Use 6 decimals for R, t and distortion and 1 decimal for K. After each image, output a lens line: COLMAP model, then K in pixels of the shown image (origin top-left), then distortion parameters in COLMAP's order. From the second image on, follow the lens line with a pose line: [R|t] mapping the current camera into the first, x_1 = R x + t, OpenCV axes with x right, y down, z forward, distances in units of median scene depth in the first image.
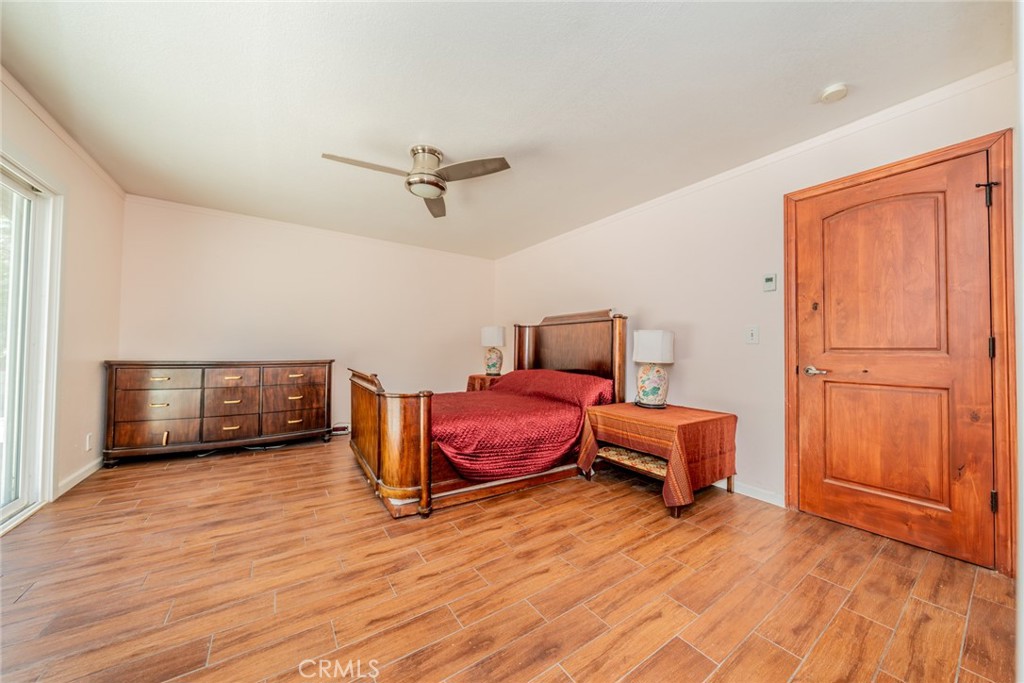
lens RADIAL K [[350.7, 0, 511.3], [0, 350.7, 338.9], [0, 0, 1]] dist [-0.000088, -0.000013]
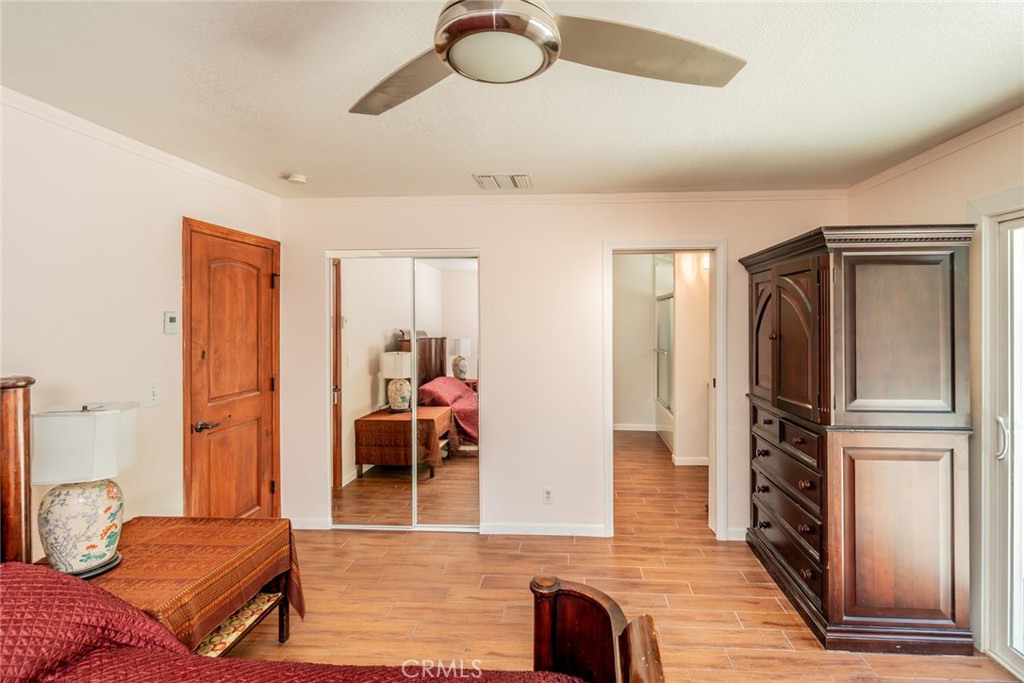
lens RADIAL K [[483.4, 0, 549.8], [0, 483.4, 323.4], [0, 0, 1]] dist [0.000578, -0.000042]
pose [[-0.791862, -0.010062, 0.610617, -0.632970], [-0.018588, 0.999798, -0.007630, -0.187541], [-0.610417, -0.017392, -0.791889, 1.492752]]
